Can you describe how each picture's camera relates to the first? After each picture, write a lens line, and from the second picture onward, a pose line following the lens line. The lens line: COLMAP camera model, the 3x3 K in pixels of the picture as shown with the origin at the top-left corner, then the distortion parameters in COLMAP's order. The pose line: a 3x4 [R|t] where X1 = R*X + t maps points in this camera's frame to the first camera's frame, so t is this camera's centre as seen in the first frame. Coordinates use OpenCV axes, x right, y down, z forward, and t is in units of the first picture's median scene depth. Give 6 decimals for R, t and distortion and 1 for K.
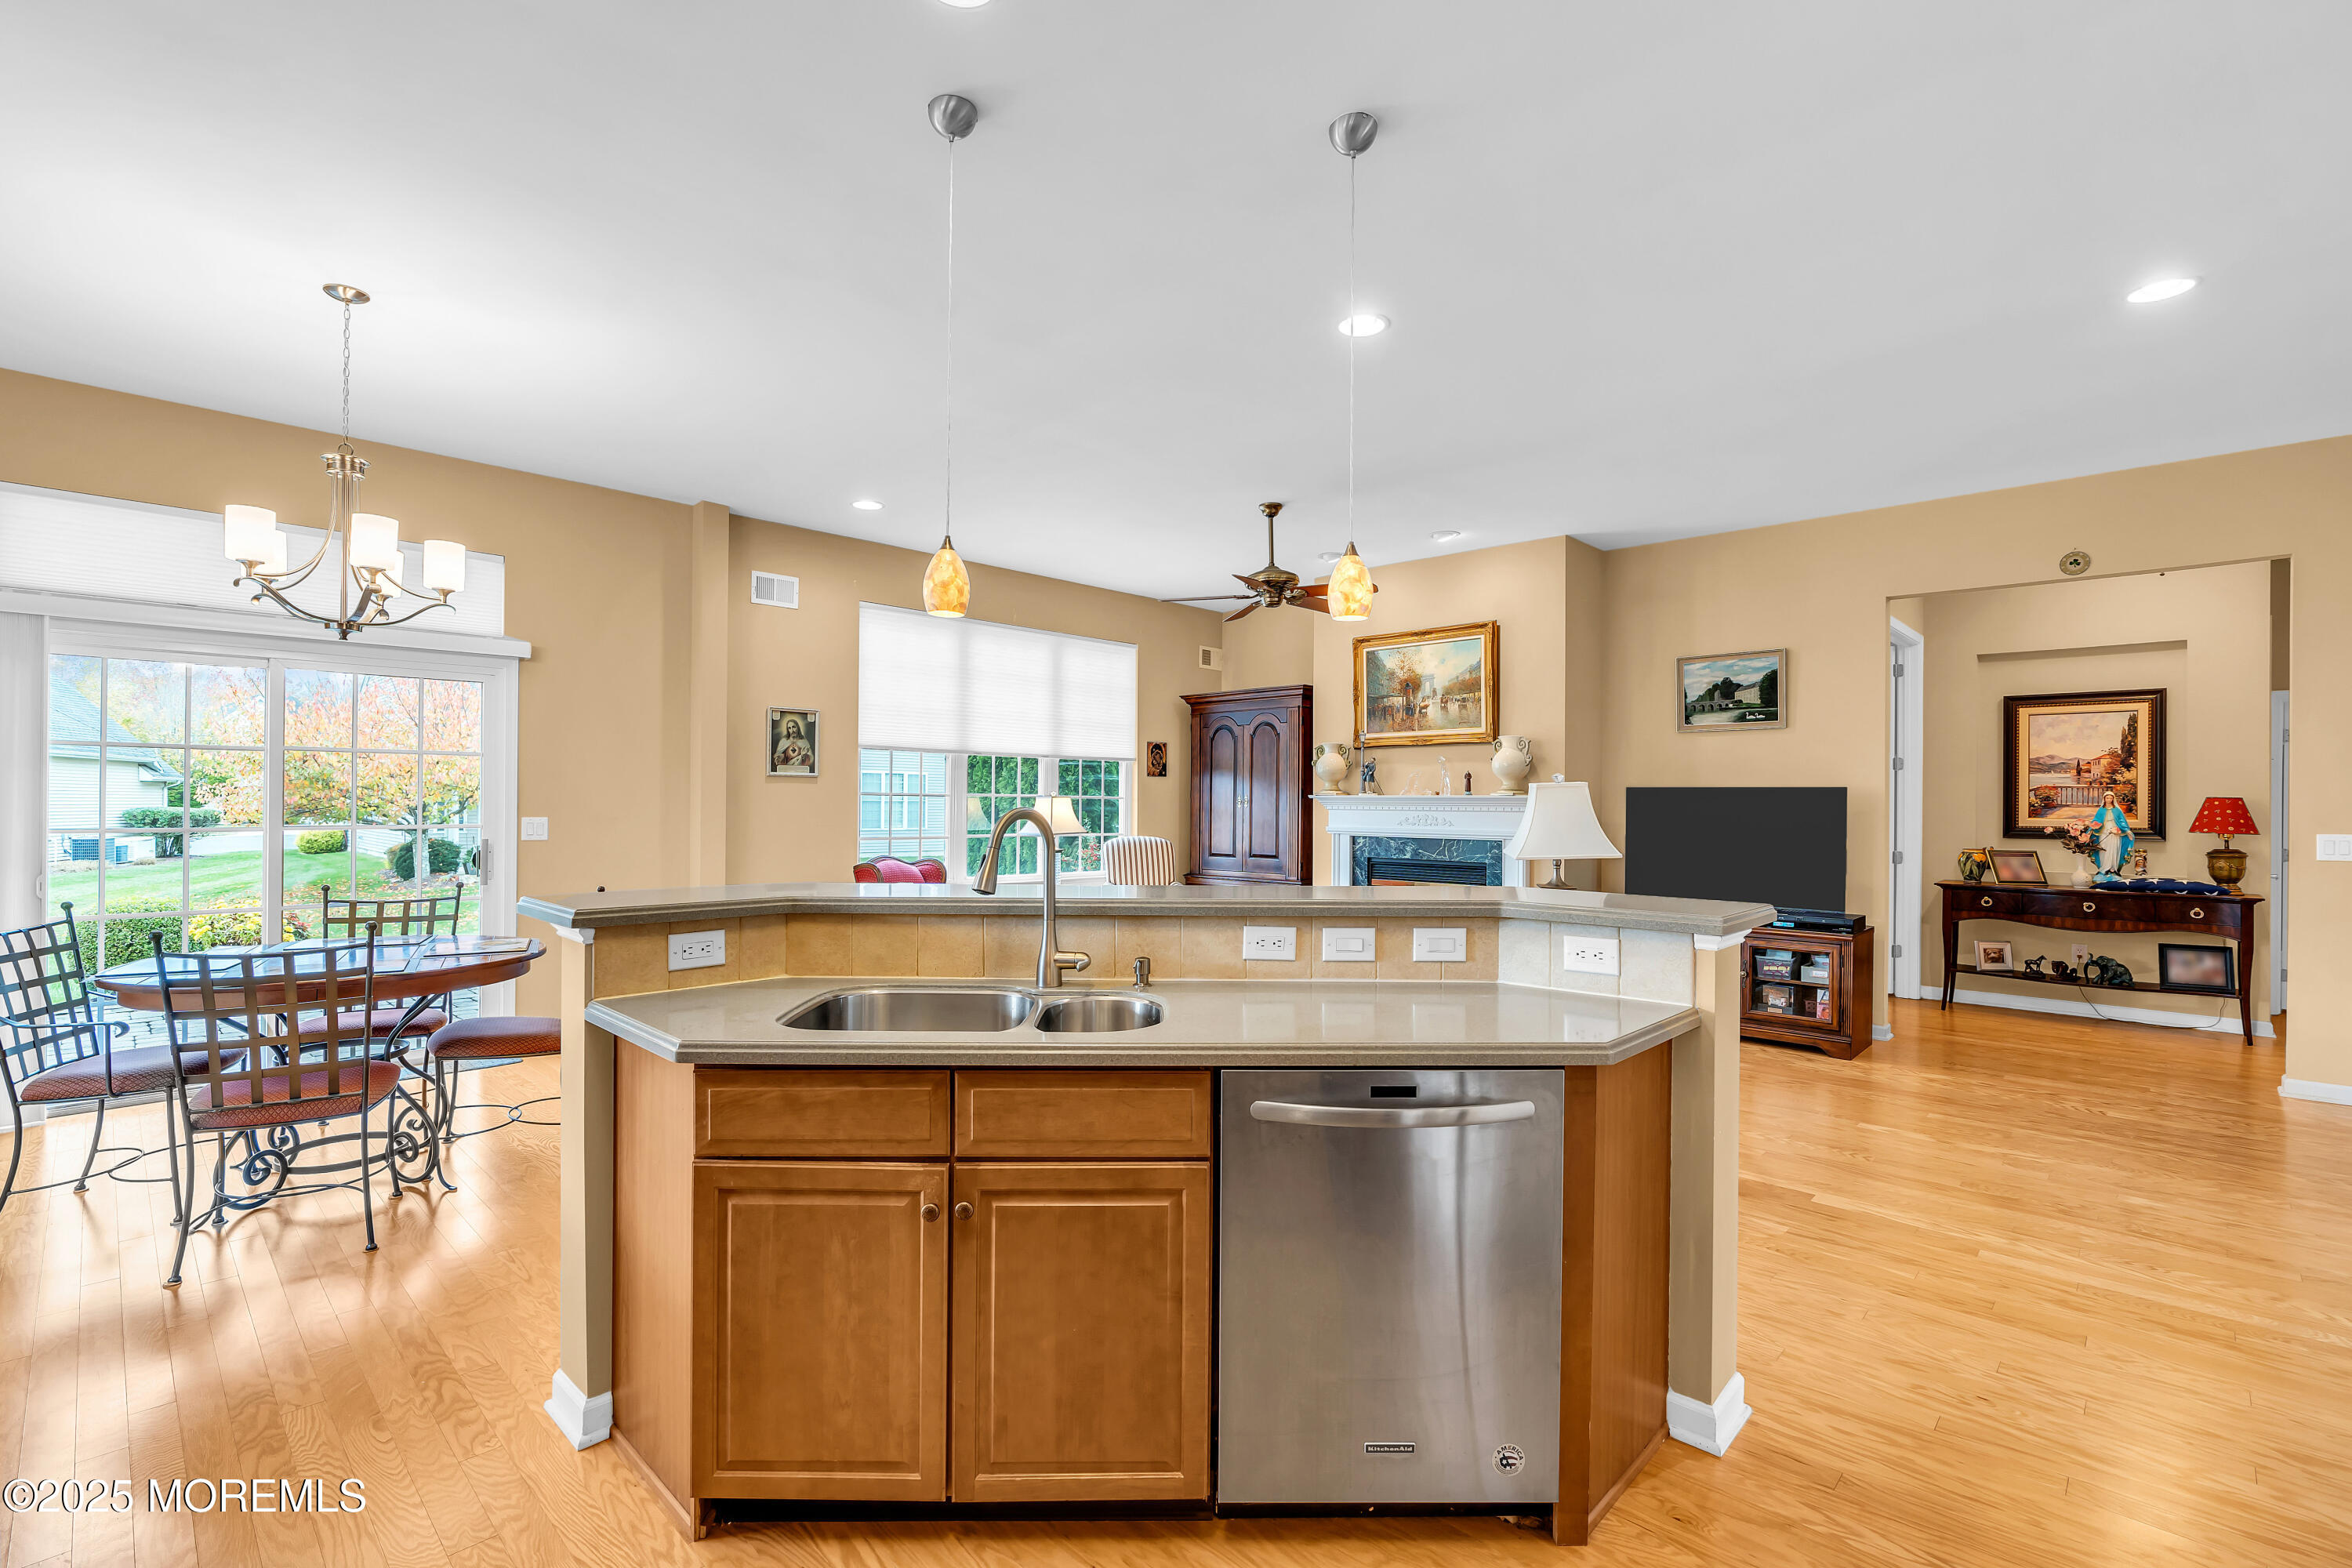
lens RADIAL K [[1058.2, 0, 1176.0], [0, 1058.2, 784.0], [0, 0, 1]] dist [-0.001921, 0.000354]
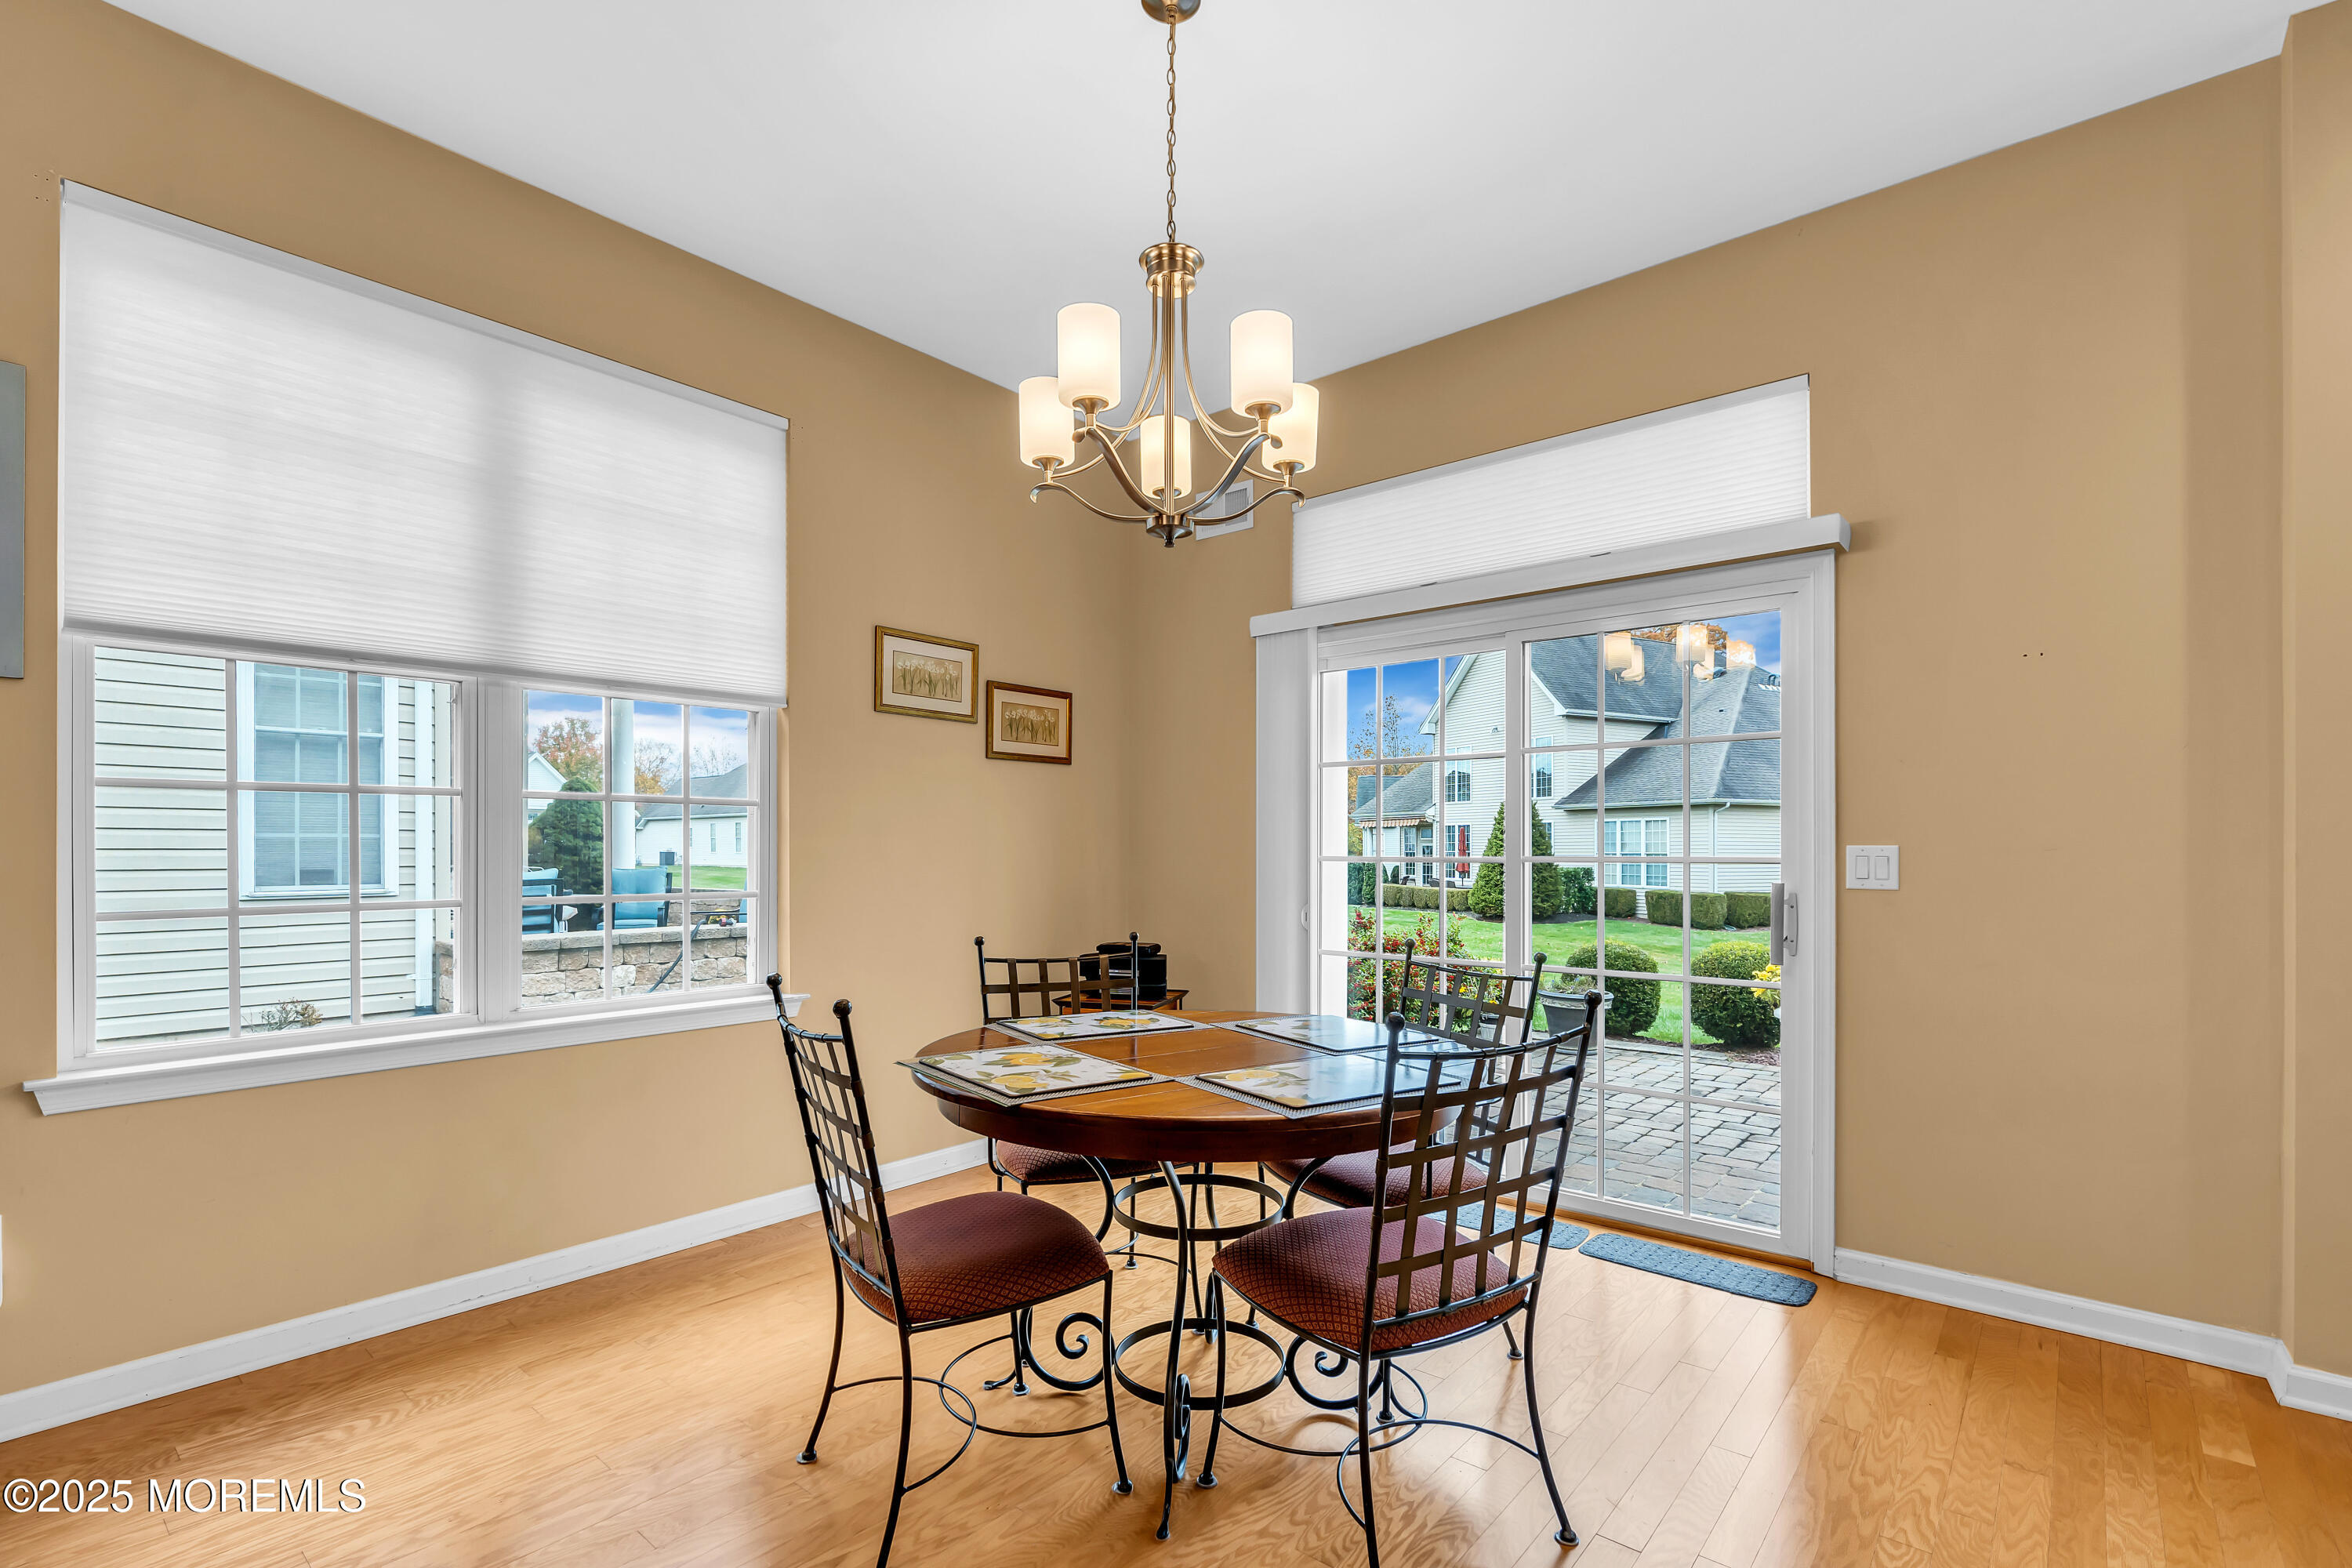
lens RADIAL K [[1061.8, 0, 1173.7], [0, 1061.8, 837.3], [0, 0, 1]] dist [-0.016560, 0.006847]
pose [[0.060865, -0.016837, -0.998004, -0.088754], [0.016000, 0.999746, -0.015891, 0.026053], [0.998018, -0.015001, 0.061119, 0.525445]]
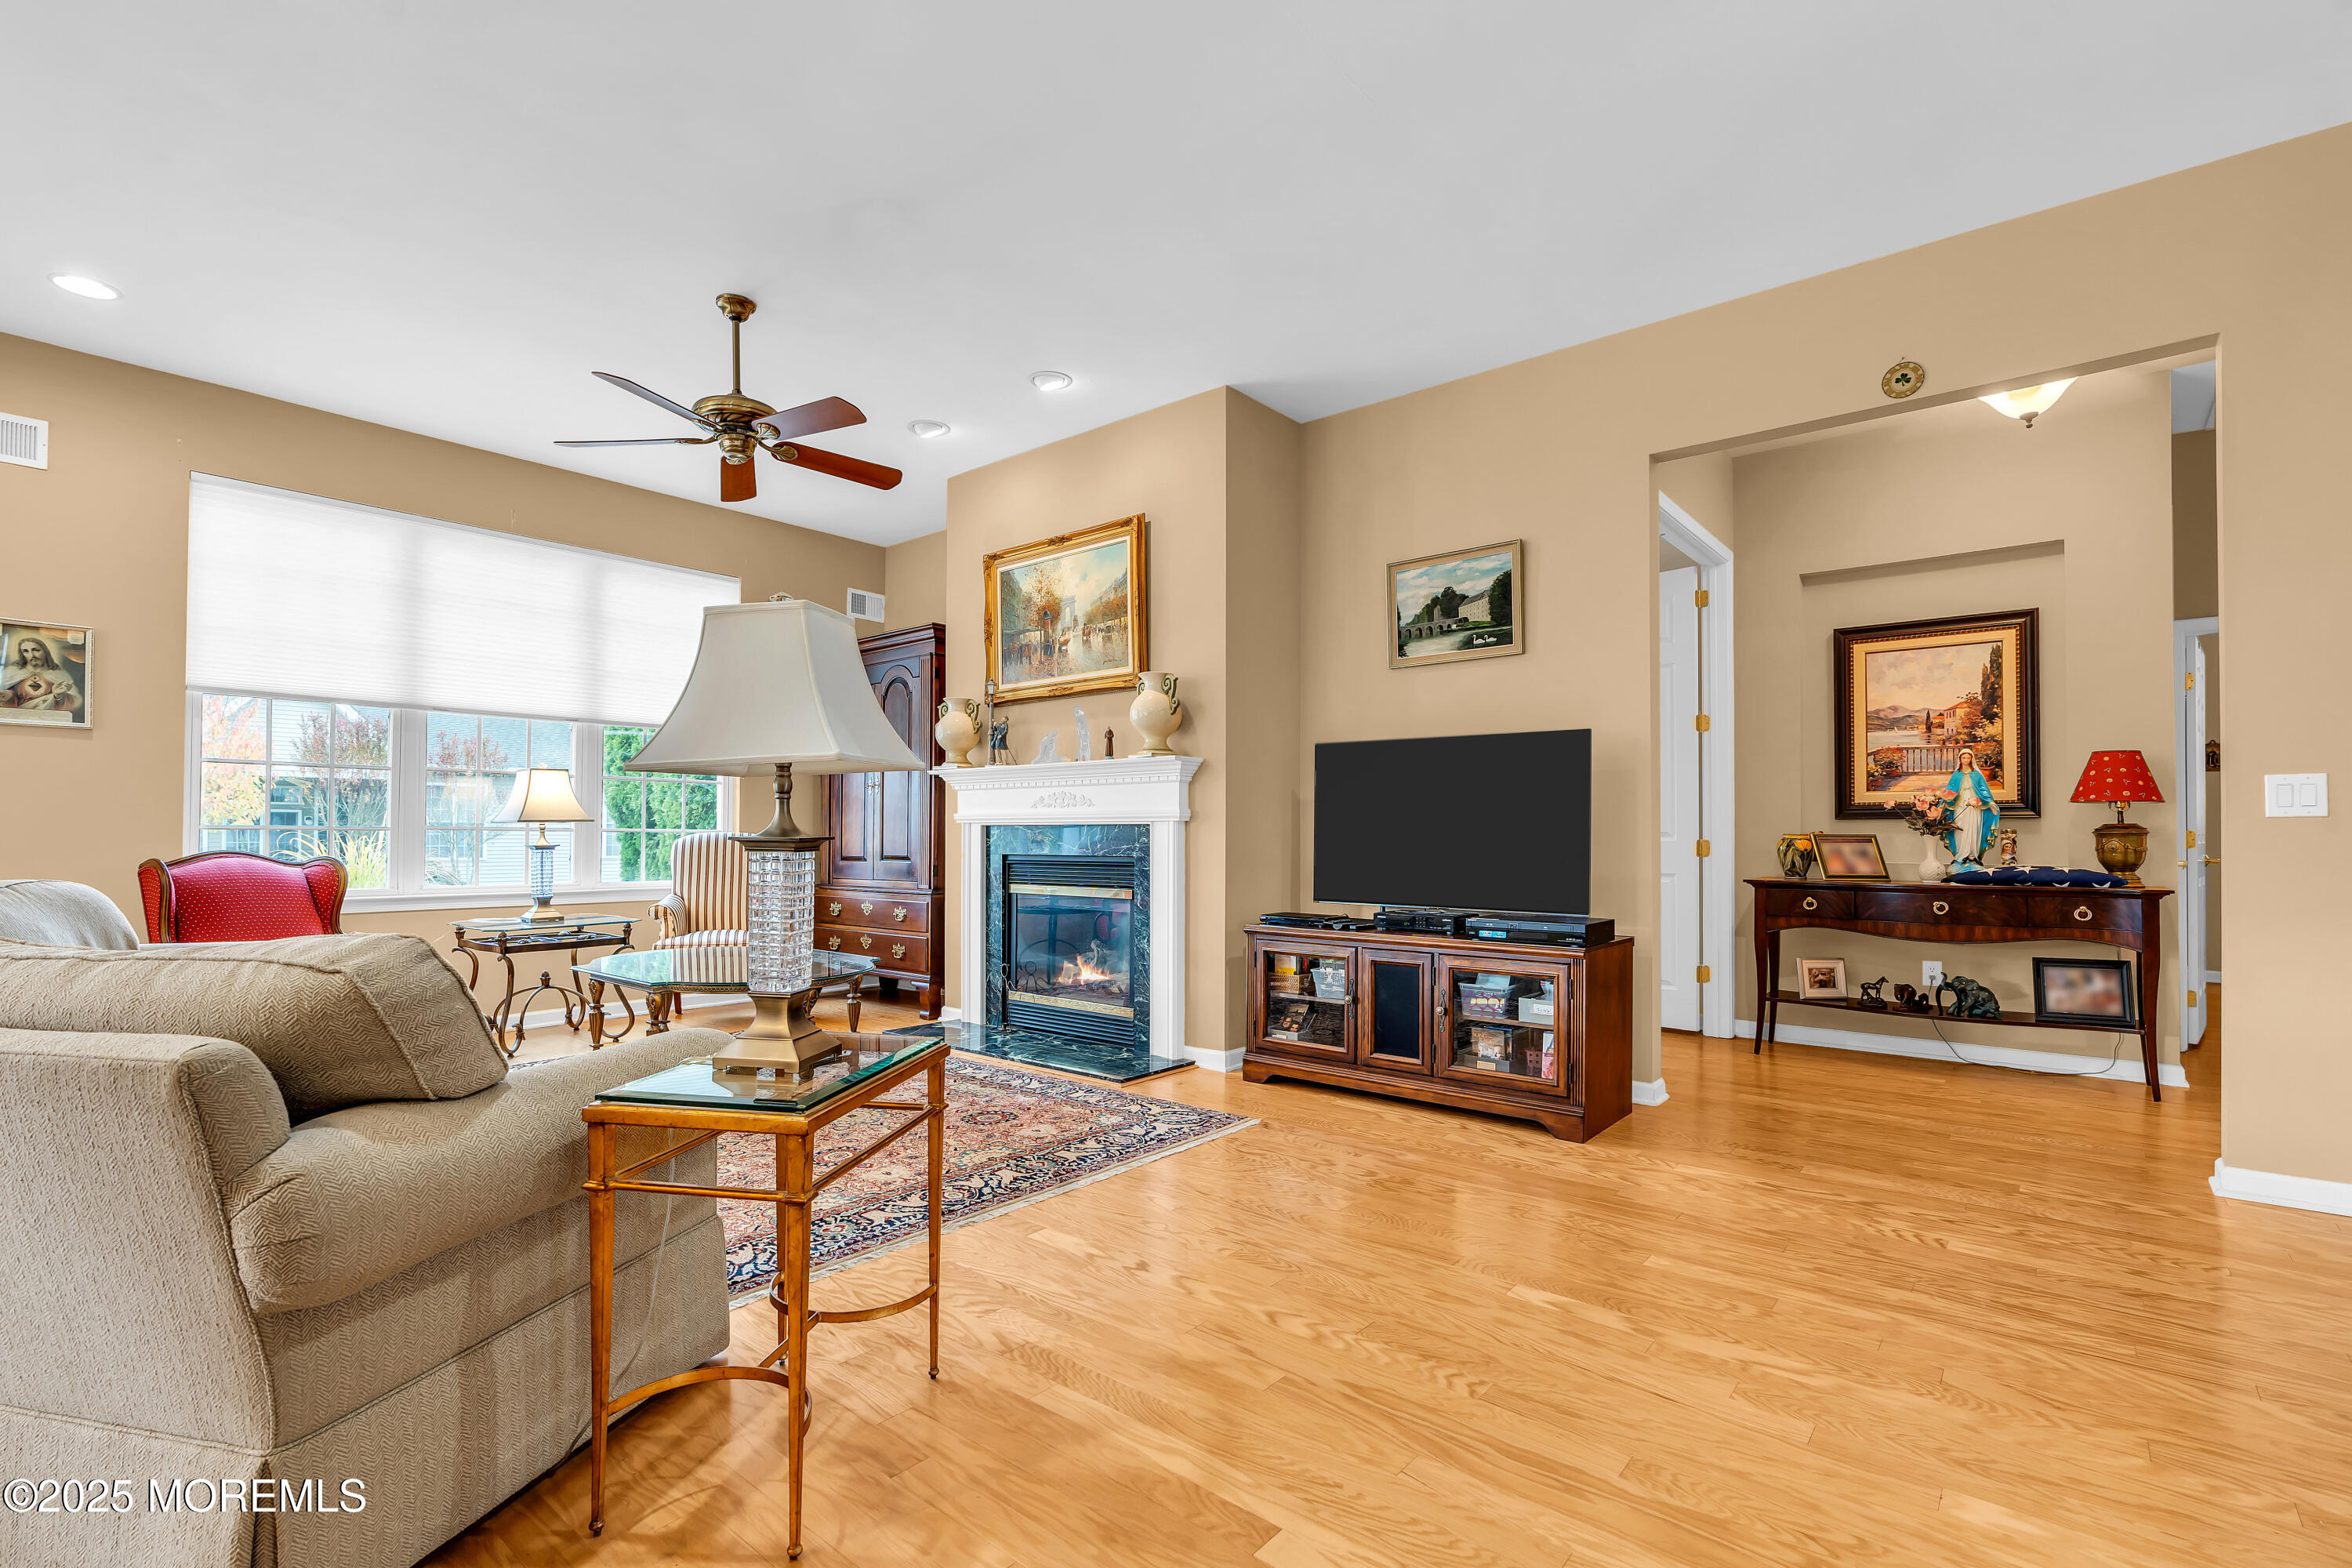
lens RADIAL K [[1068.4, 0, 1170.2], [0, 1068.4, 806.0], [0, 0, 1]] dist [-0.005691, 0.000245]
pose [[0.997868, -0.003612, 0.065158, 0.289893], [0.004315, 0.999934, -0.010651, 0.051678], [-0.065115, 0.010910, 0.997818, 0.306385]]
